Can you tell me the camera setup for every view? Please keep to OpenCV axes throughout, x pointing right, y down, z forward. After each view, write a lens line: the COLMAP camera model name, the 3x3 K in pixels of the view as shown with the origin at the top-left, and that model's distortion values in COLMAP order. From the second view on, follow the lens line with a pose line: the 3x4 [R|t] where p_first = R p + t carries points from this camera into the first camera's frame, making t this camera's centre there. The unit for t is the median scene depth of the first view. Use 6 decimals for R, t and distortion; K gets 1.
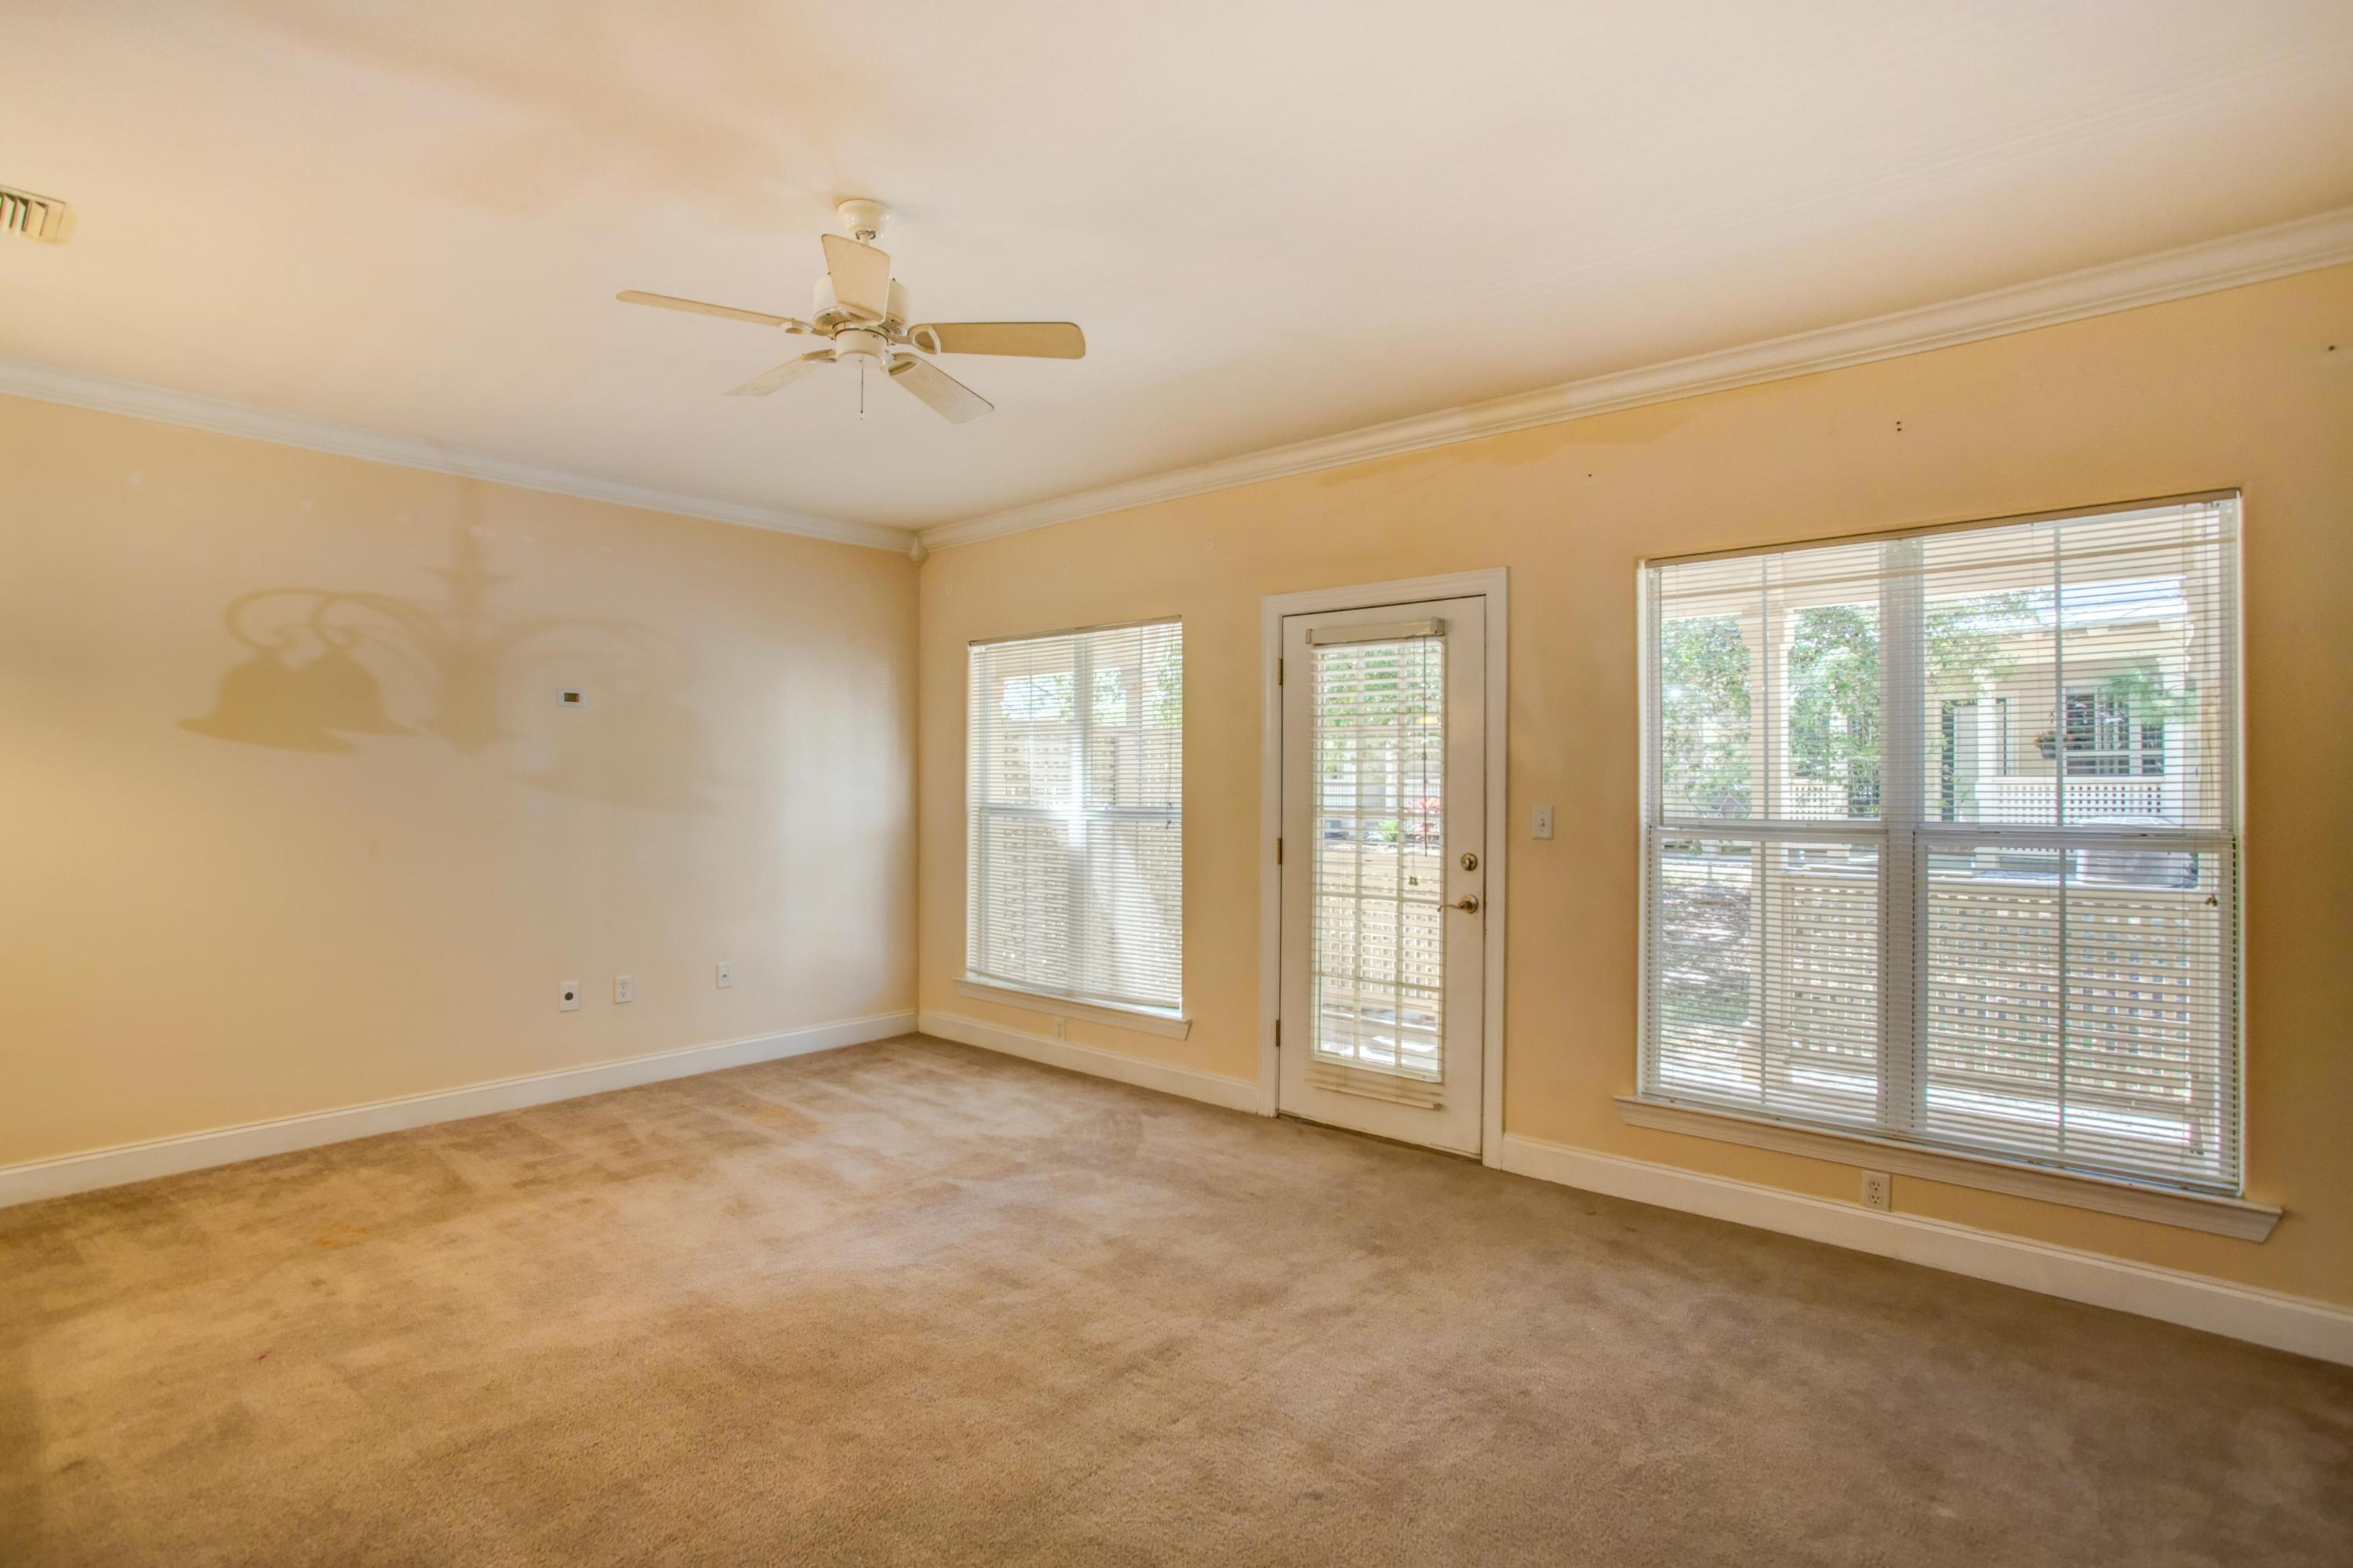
lens RADIAL K [[1181.5, 0, 1160.9], [0, 1181.5, 778.4], [0, 0, 1]] dist [0.002441, -0.000010]
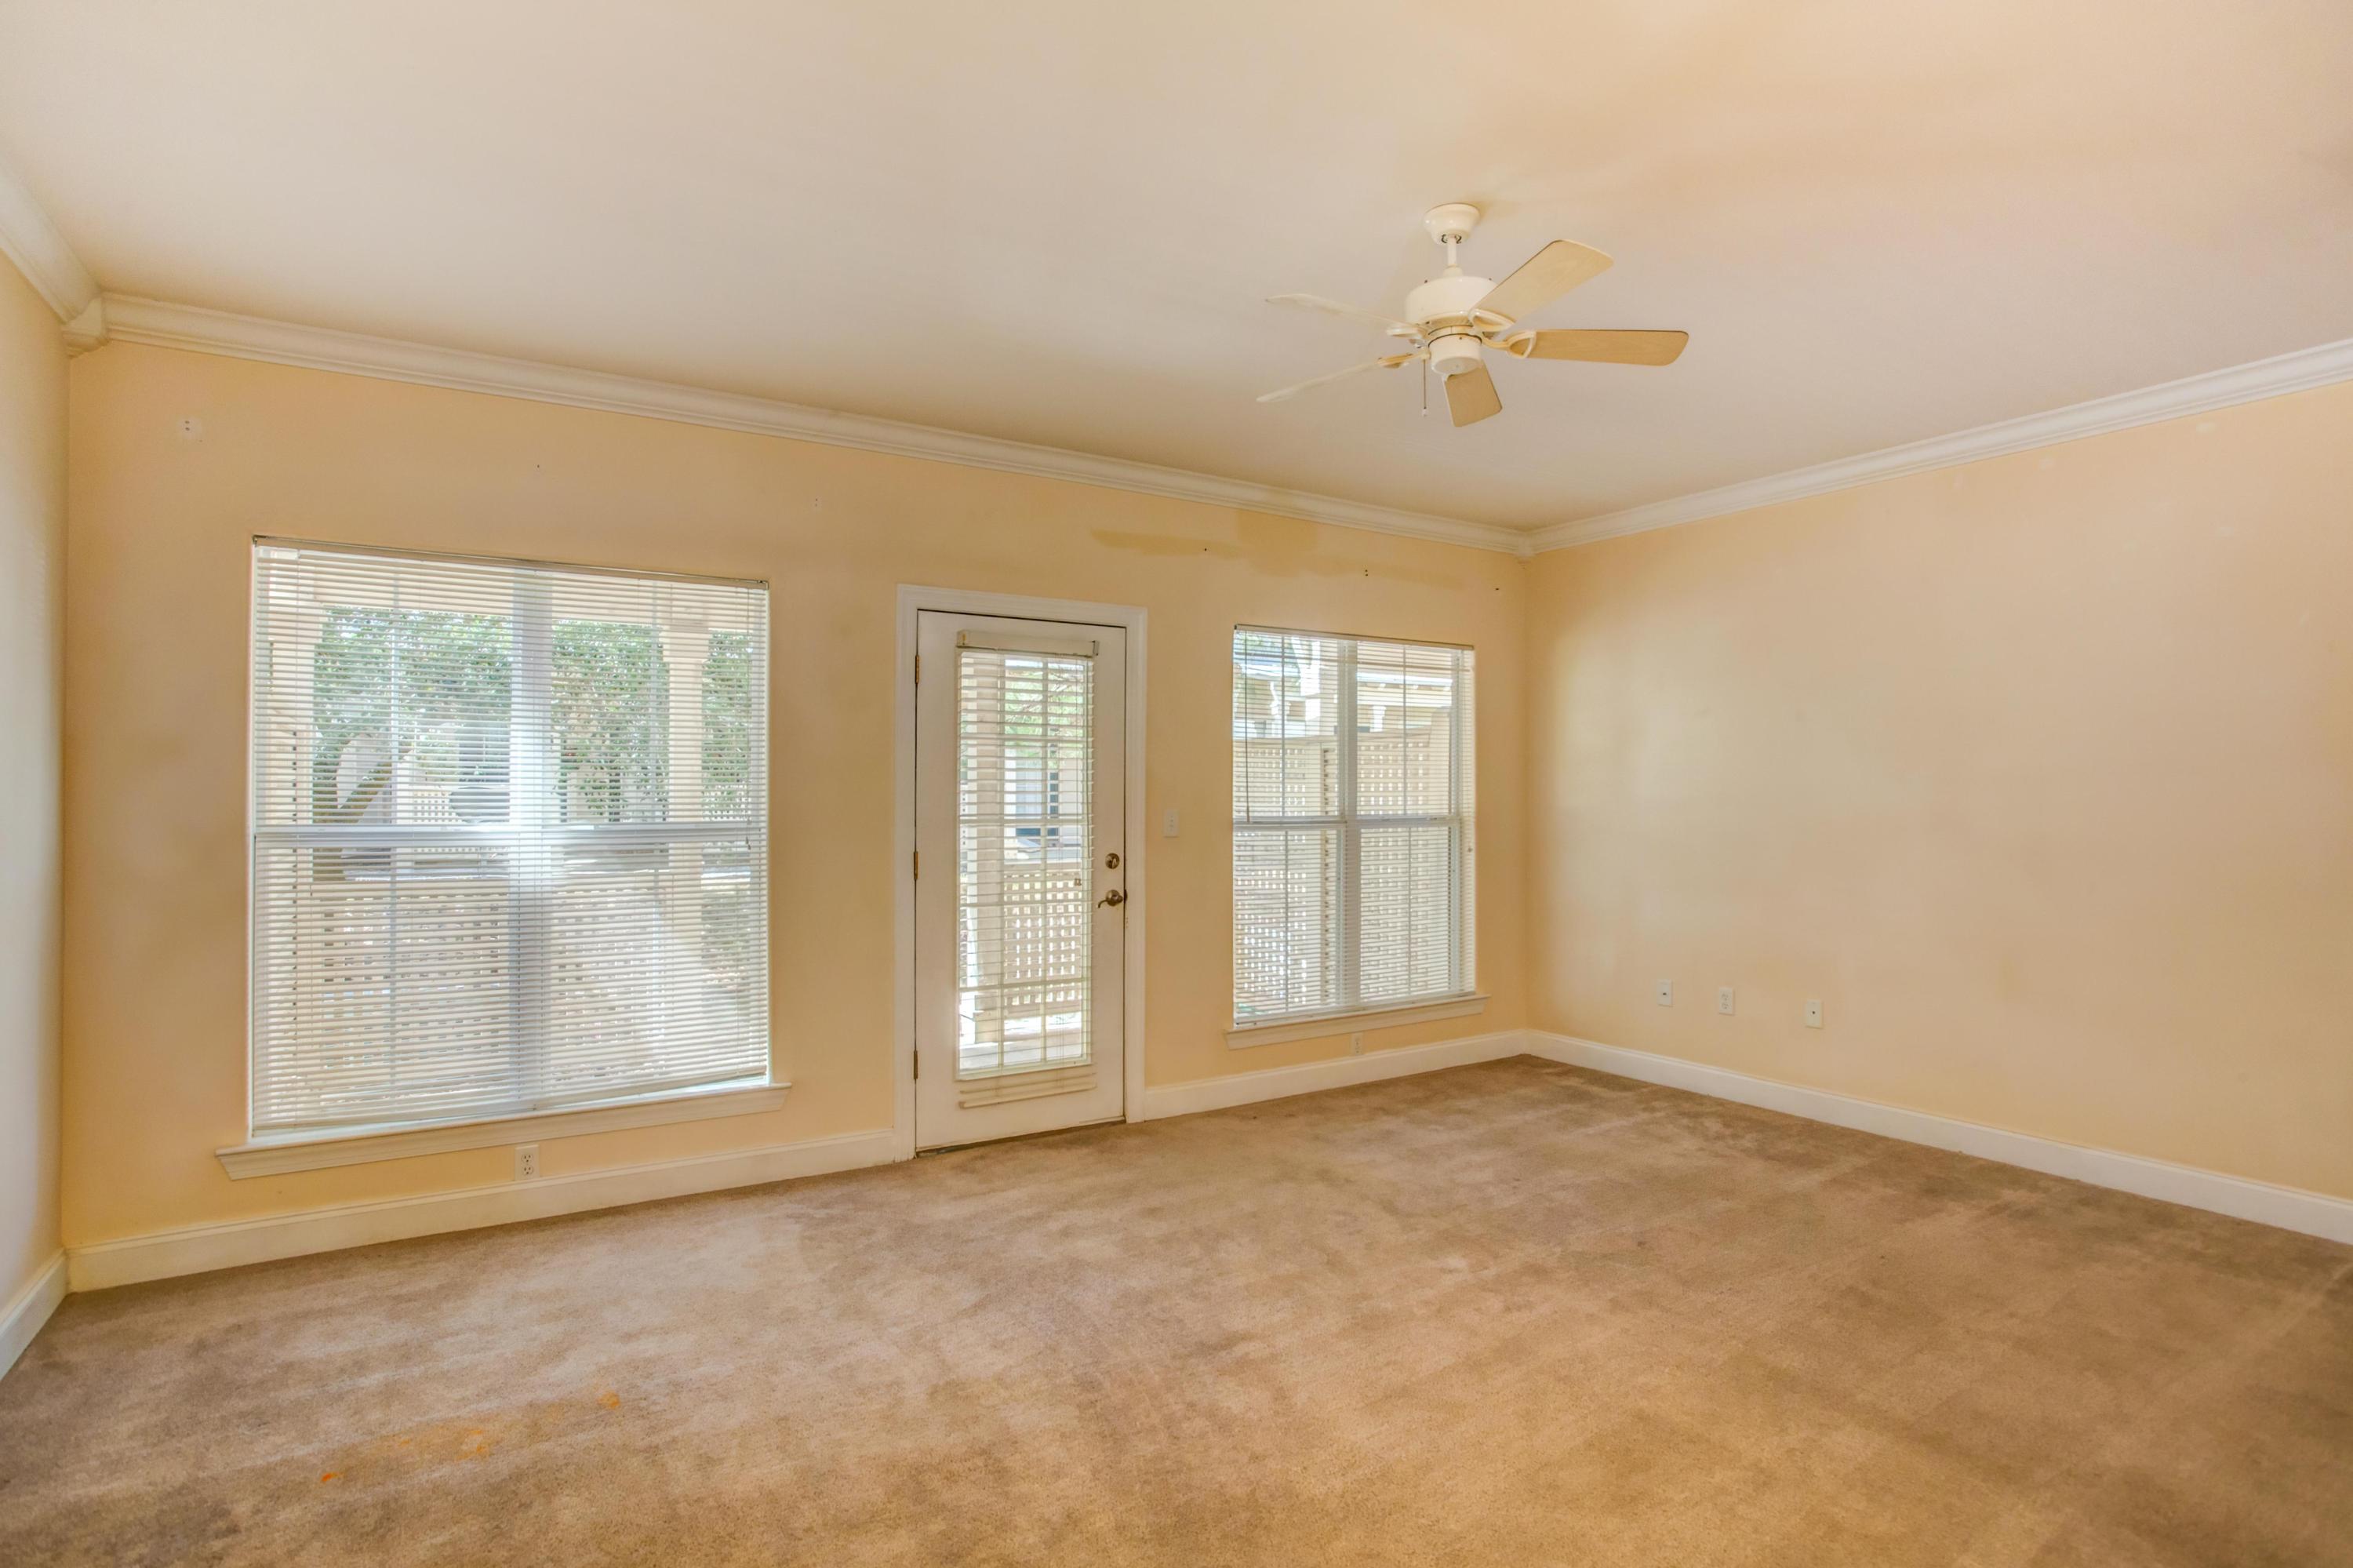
lens RADIAL K [[1181.5, 0, 1167.2], [0, 1181.5, 788.4], [0, 0, 1]] dist [0.002441, -0.000010]
pose [[0.309407, 0.009677, 0.950880, -0.791270], [0.002050, 0.999939, -0.010843, 0.013878], [-0.950927, 0.005304, 0.309368, 0.590999]]
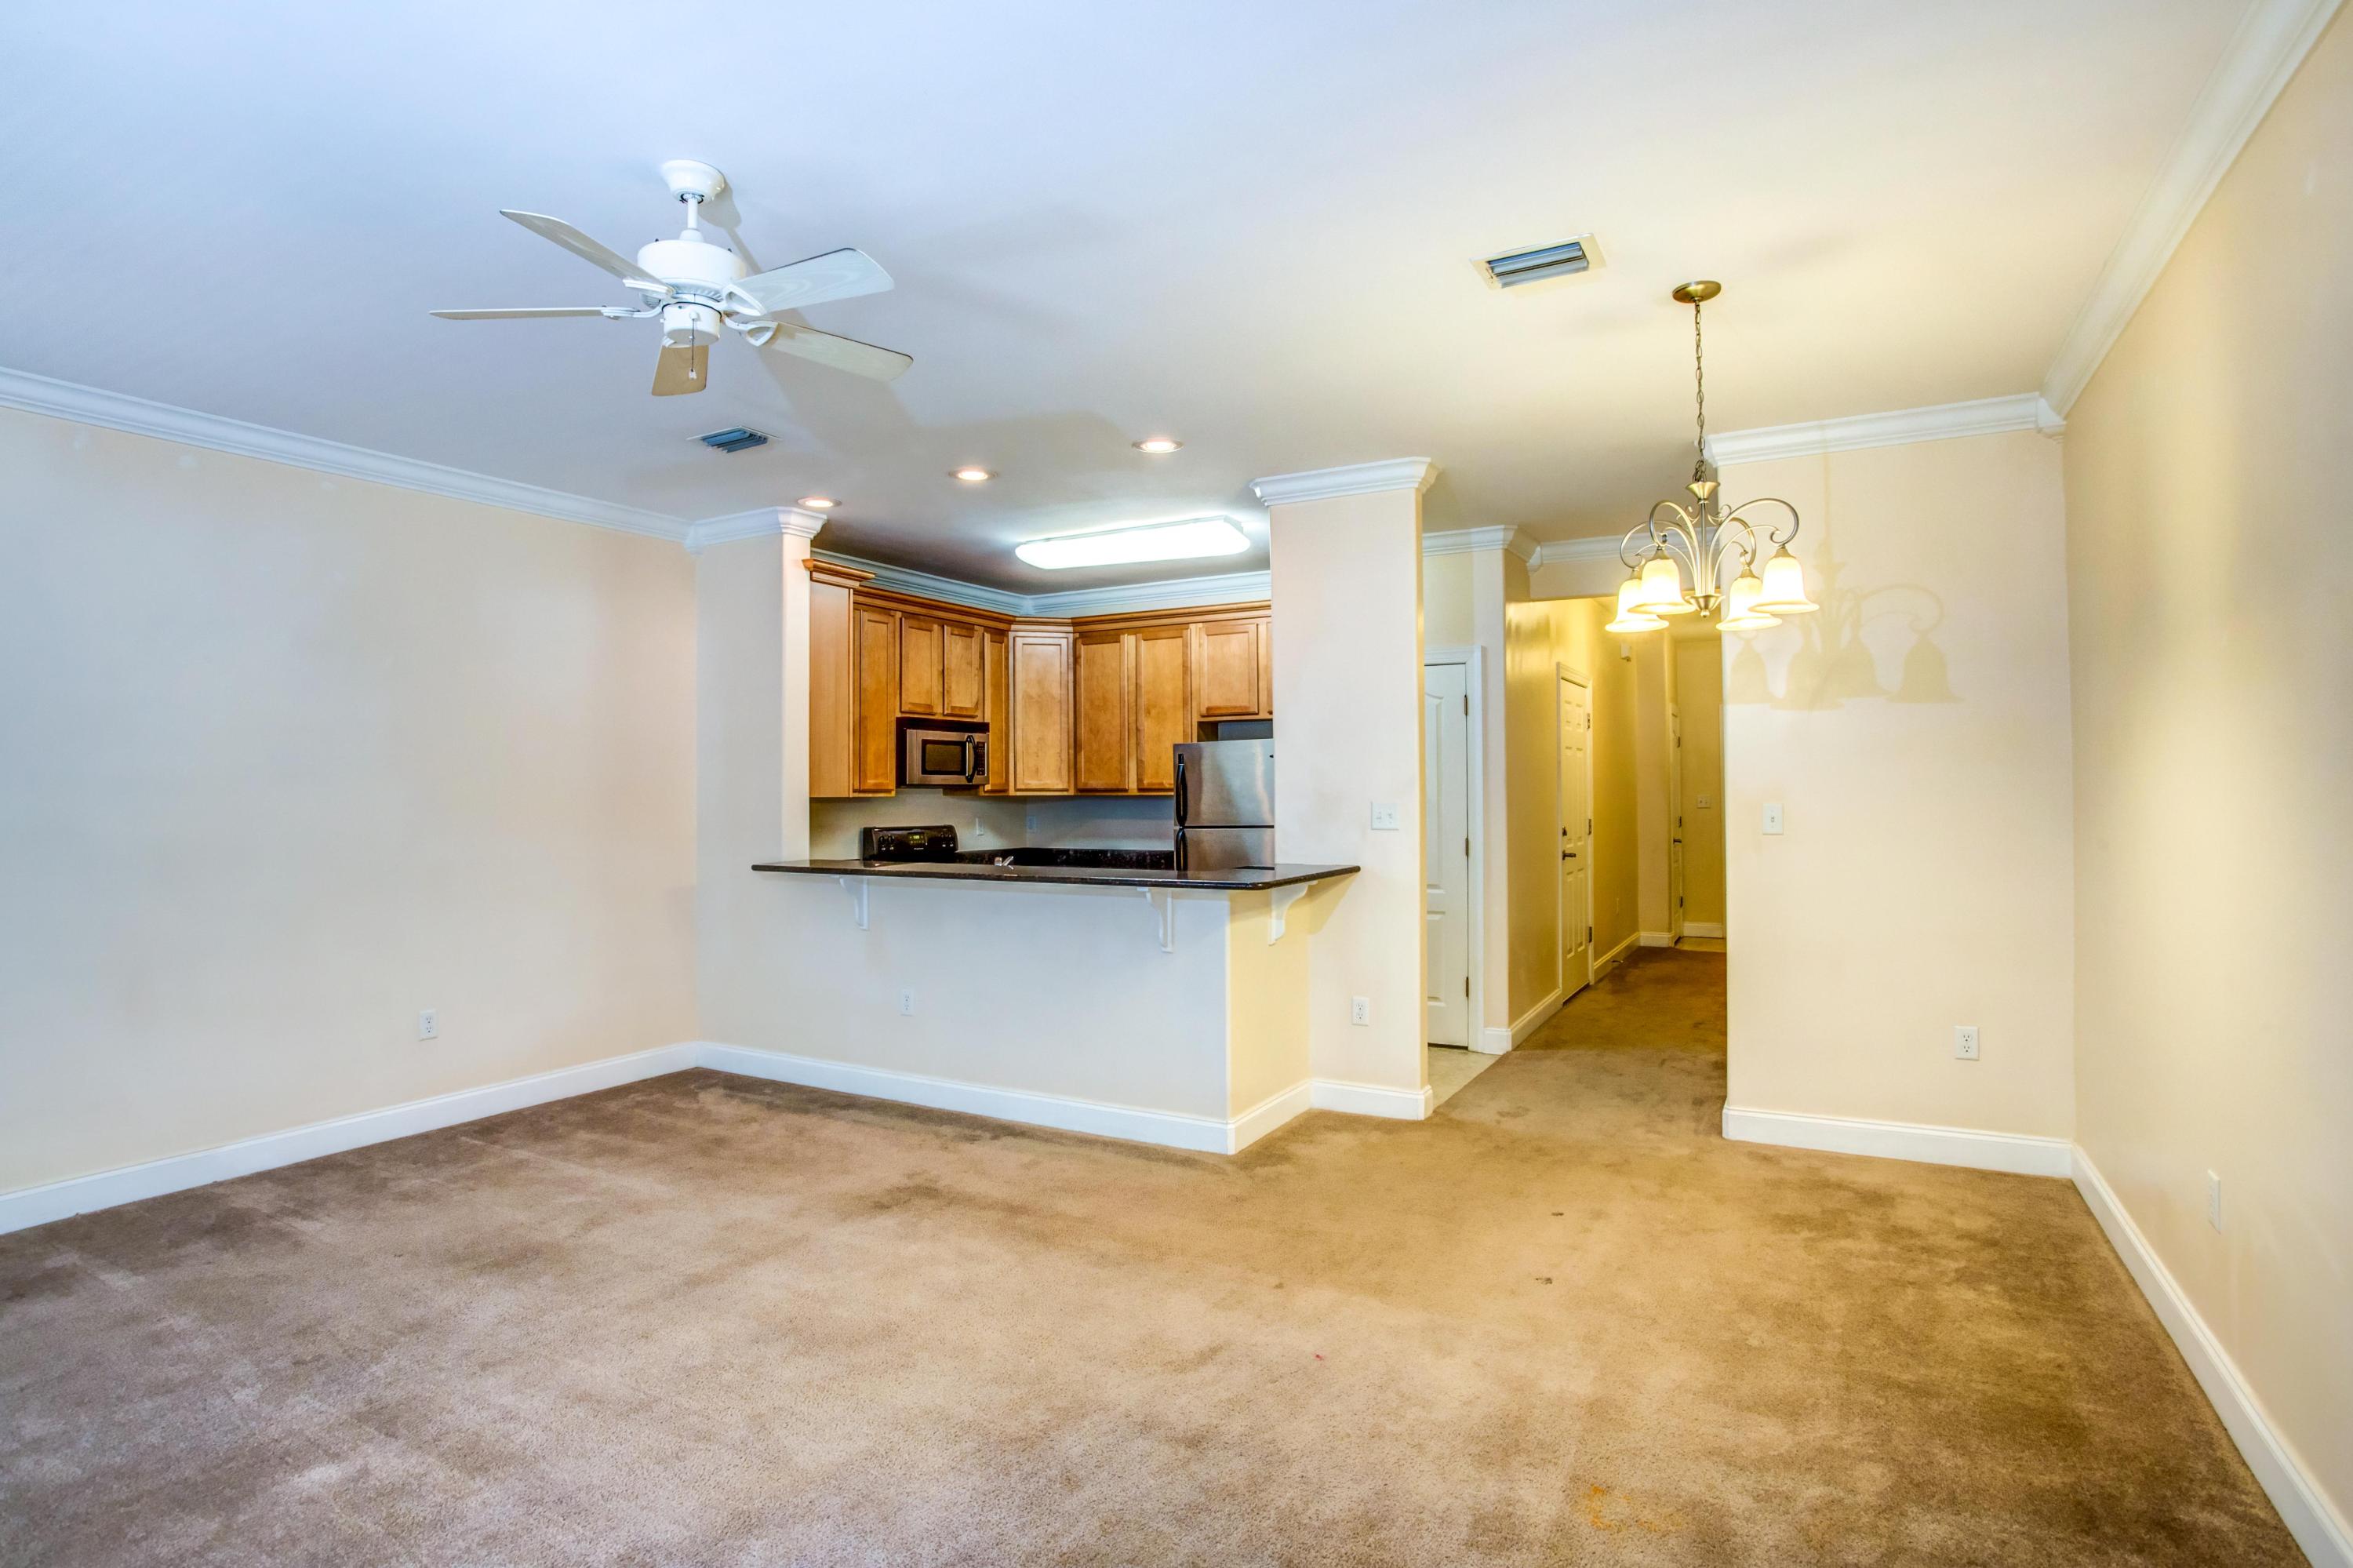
lens RADIAL K [[1181.5, 0, 1187.2], [0, 1181.5, 787.2], [0, 0, 1]] dist [0.002441, -0.000010]
pose [[-0.979755, -0.000157, -0.200202, 0.875631], [0.001202, 0.999977, -0.006668, -0.016365], [0.200198, -0.006773, -0.979732, 2.759147]]
